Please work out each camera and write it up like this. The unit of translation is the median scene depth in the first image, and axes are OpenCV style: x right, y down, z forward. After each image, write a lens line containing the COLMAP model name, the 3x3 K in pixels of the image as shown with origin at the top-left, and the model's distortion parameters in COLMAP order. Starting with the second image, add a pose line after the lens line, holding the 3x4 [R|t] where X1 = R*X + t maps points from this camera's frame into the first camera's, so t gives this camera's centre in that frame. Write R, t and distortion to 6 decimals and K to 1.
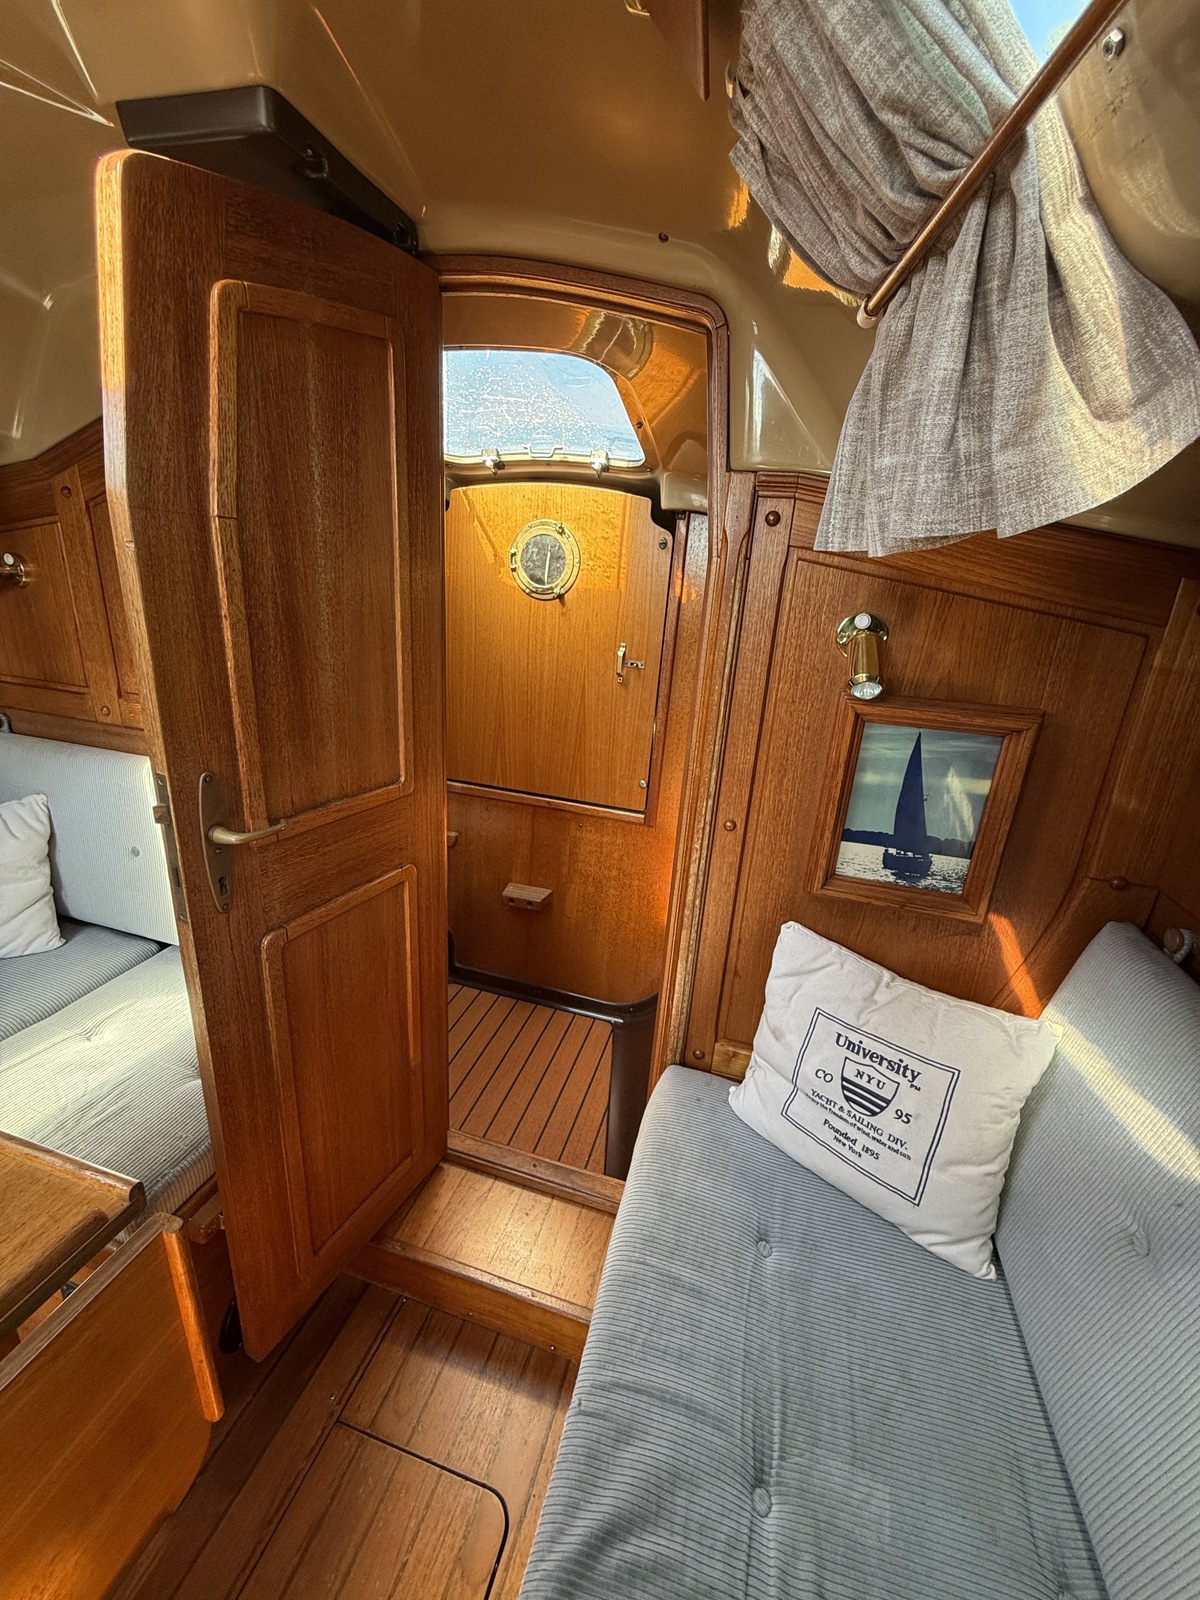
lens RADIAL K [[639.8, 0, 599.1], [0, 639.8, 796.9], [0, 0, 1]] dist [-0.000379, 0.000370]
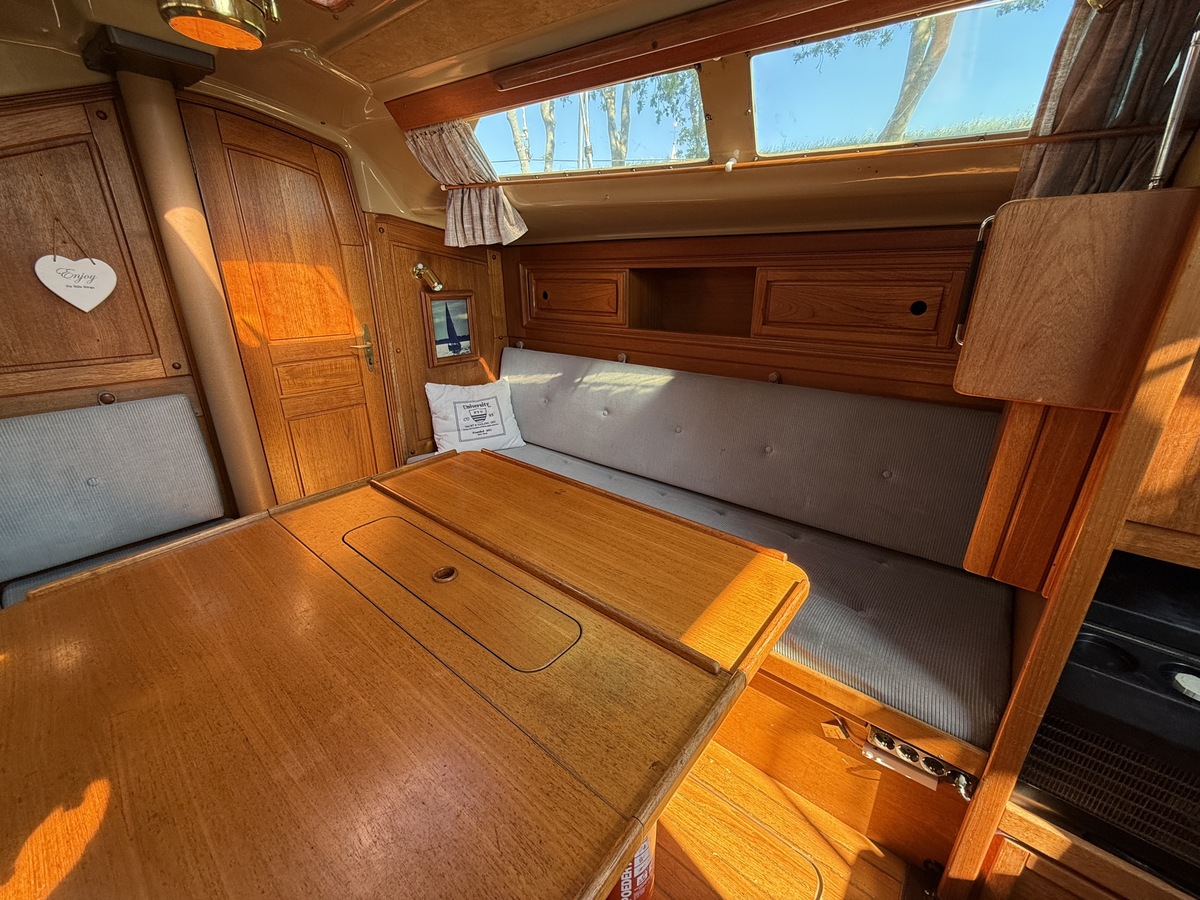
lens RADIAL K [[479.9, 0, 602.3], [0, 479.9, 449.1], [0, 0, 1]] dist [-0.000379, 0.000370]
pose [[0.394058, -0.376237, 0.838549, -1.394294], [0.309459, 0.913414, 0.264404, 0.168149], [-0.865421, 0.155306, 0.476368, -0.639756]]
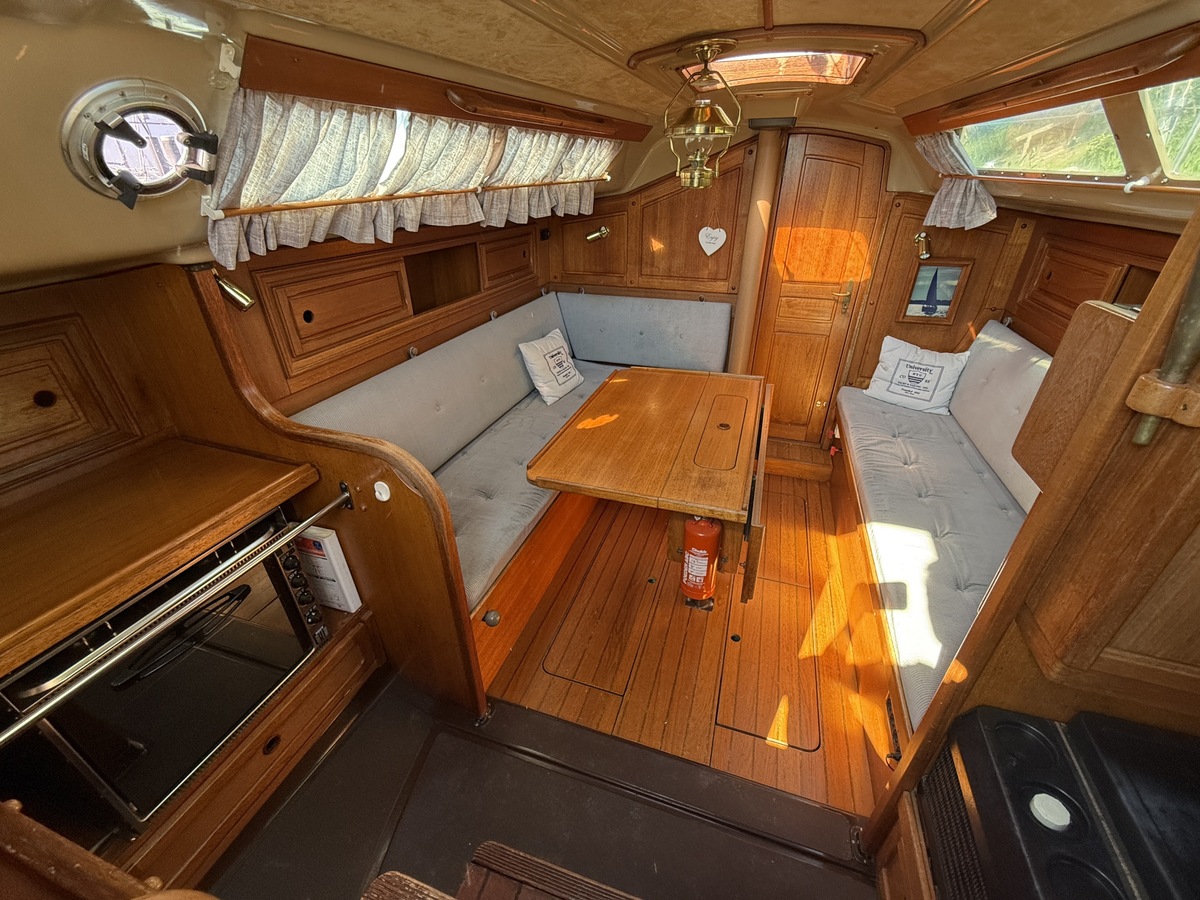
lens RADIAL K [[479.9, 0, 602.3], [0, 479.9, 449.1], [0, 0, 1]] dist [-0.000379, 0.000370]
pose [[0.996547, -0.044180, -0.070300, -1.146705], [0.056990, 0.979707, 0.192165, 0.254960], [0.060384, -0.195508, 0.978841, -1.810761]]
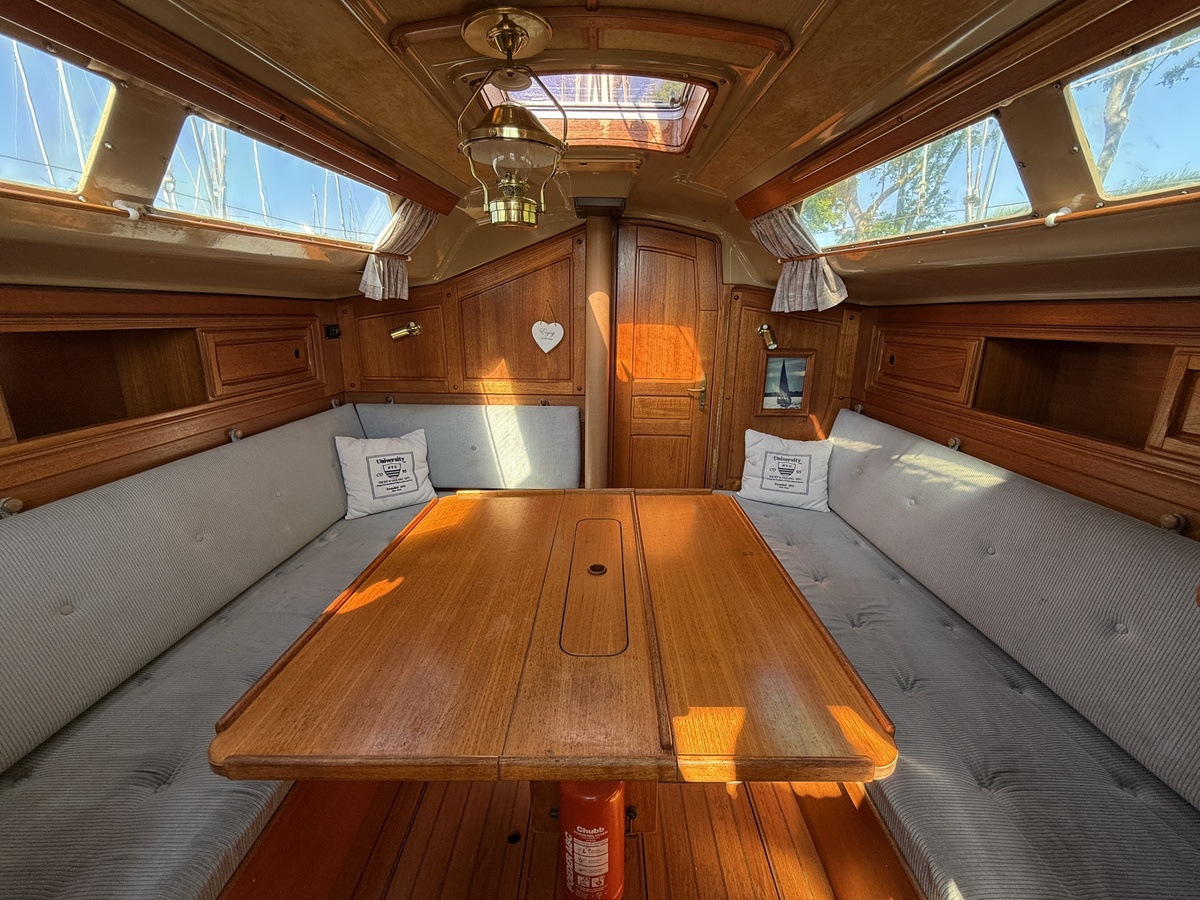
lens RADIAL K [[479.9, 0, 602.3], [0, 479.9, 449.1], [0, 0, 1]] dist [-0.000379, 0.000370]
pose [[0.960386, -0.128607, 0.247222, -1.052355], [0.136827, 0.990461, -0.016288, 0.267668], [-0.242769, 0.049469, 0.968822, -1.126335]]
